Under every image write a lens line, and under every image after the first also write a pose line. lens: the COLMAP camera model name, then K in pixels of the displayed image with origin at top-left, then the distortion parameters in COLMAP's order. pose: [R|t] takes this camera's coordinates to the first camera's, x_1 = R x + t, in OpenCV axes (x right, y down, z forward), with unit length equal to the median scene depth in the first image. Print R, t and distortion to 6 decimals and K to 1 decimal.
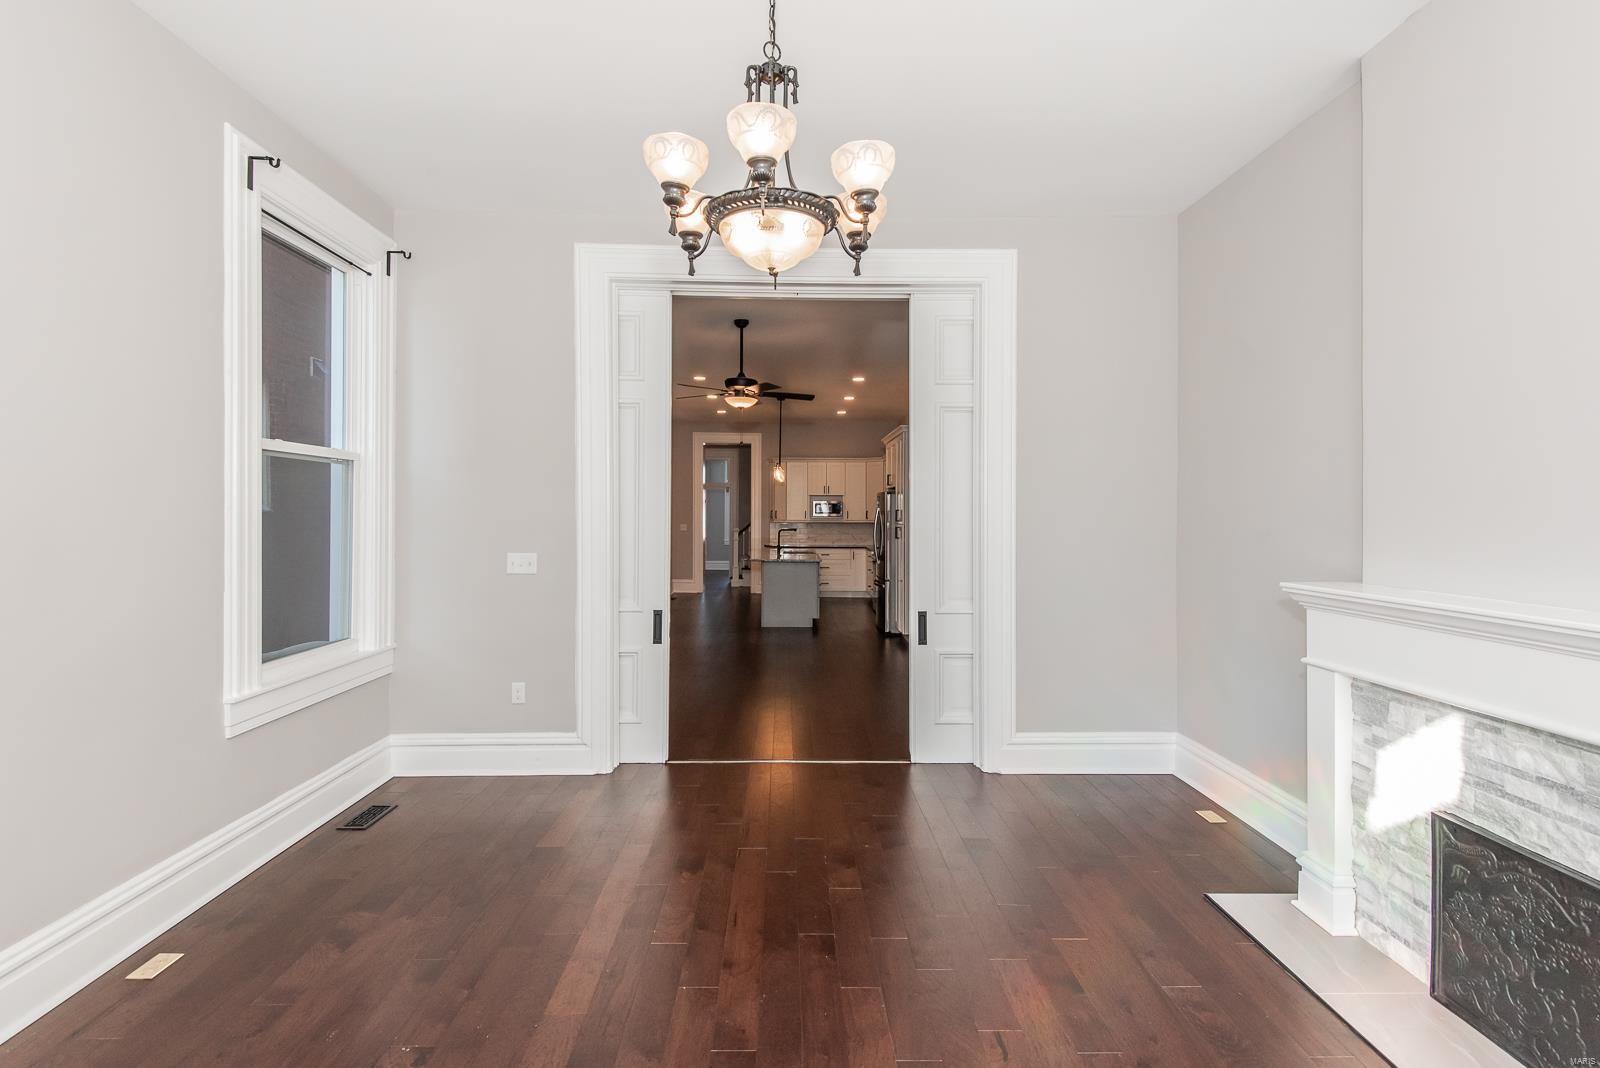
lens RADIAL K [[754.8, 0, 809.1], [0, 754.8, 525.5], [0, 0, 1]] dist [0.028648, -0.011996]
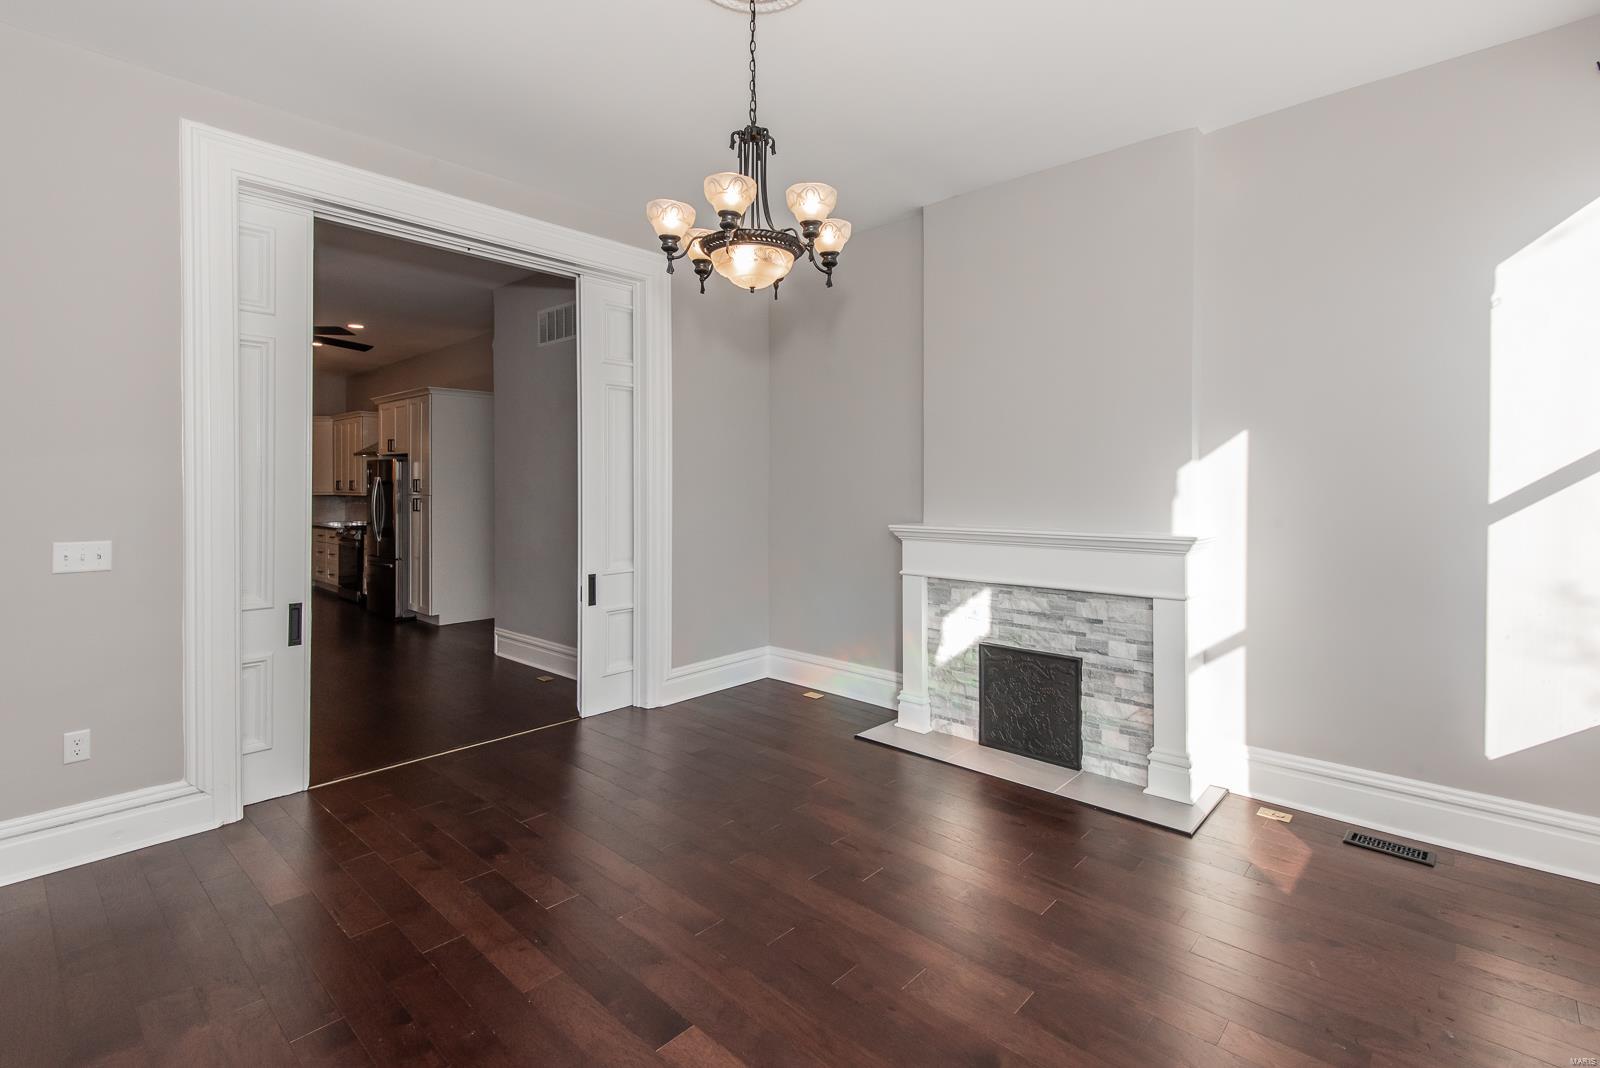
lens RADIAL K [[754.8, 0, 844.2], [0, 754.8, 498.1], [0, 0, 1]] dist [0.028648, -0.011996]
pose [[0.664587, -0.018864, 0.746973, -0.653815], [0.016282, 0.999810, 0.010763, 0.001489], [-0.747034, 0.005009, 0.664767, 0.032664]]
